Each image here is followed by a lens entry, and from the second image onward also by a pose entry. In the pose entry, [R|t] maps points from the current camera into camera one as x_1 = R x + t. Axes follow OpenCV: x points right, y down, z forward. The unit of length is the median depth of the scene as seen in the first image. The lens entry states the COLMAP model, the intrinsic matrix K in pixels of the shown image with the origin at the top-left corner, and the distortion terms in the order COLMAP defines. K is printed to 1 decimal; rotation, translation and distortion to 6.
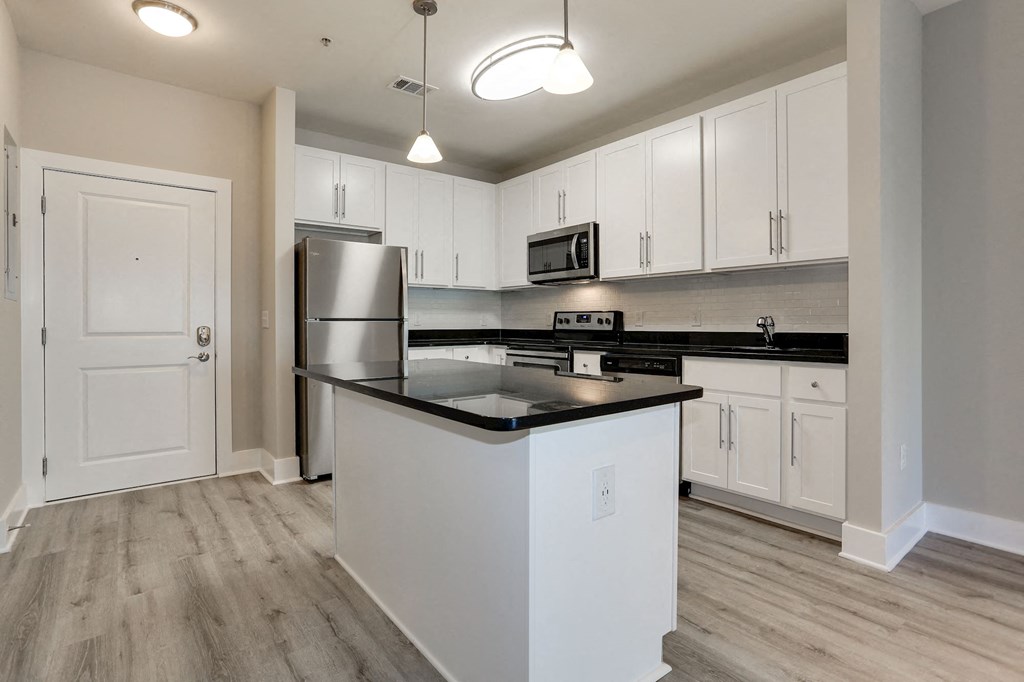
lens RADIAL K [[492.1, 0, 512.0], [0, 492.1, 341.0], [0, 0, 1]] dist [-0.000284, -0.000503]
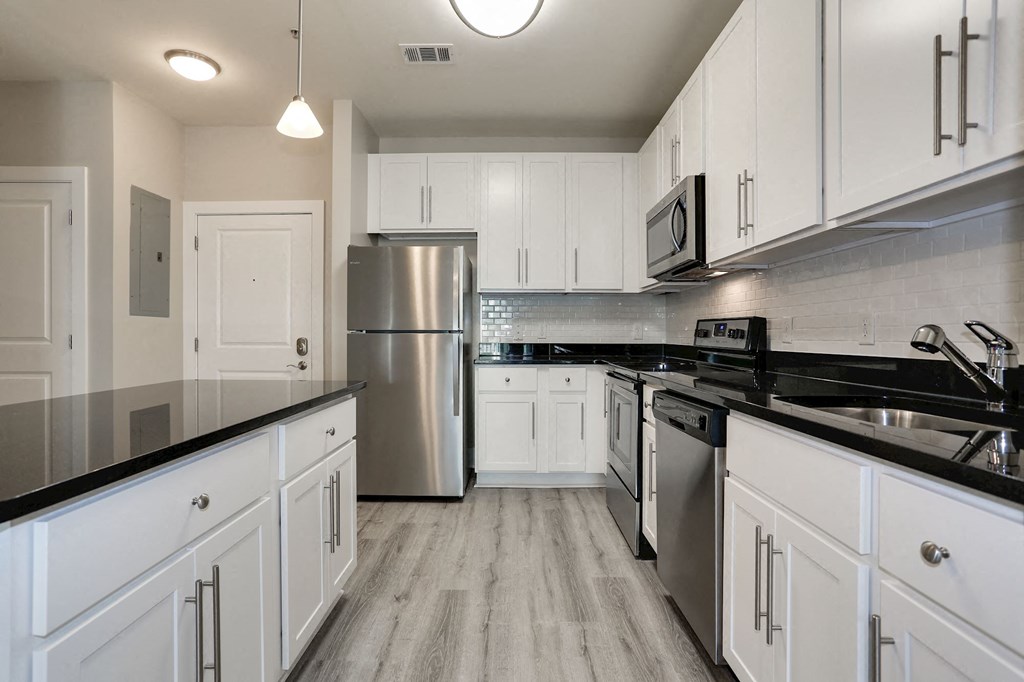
lens RADIAL K [[498.6, 0, 512.0], [0, 498.6, 341.0], [0, 0, 1]] dist [0.000109, 0.027719]
pose [[0.777526, 0.011420, -0.628747, 0.361502], [-0.027223, 0.999509, -0.015511, -0.014574], [0.628261, 0.029176, 0.777455, 0.352964]]
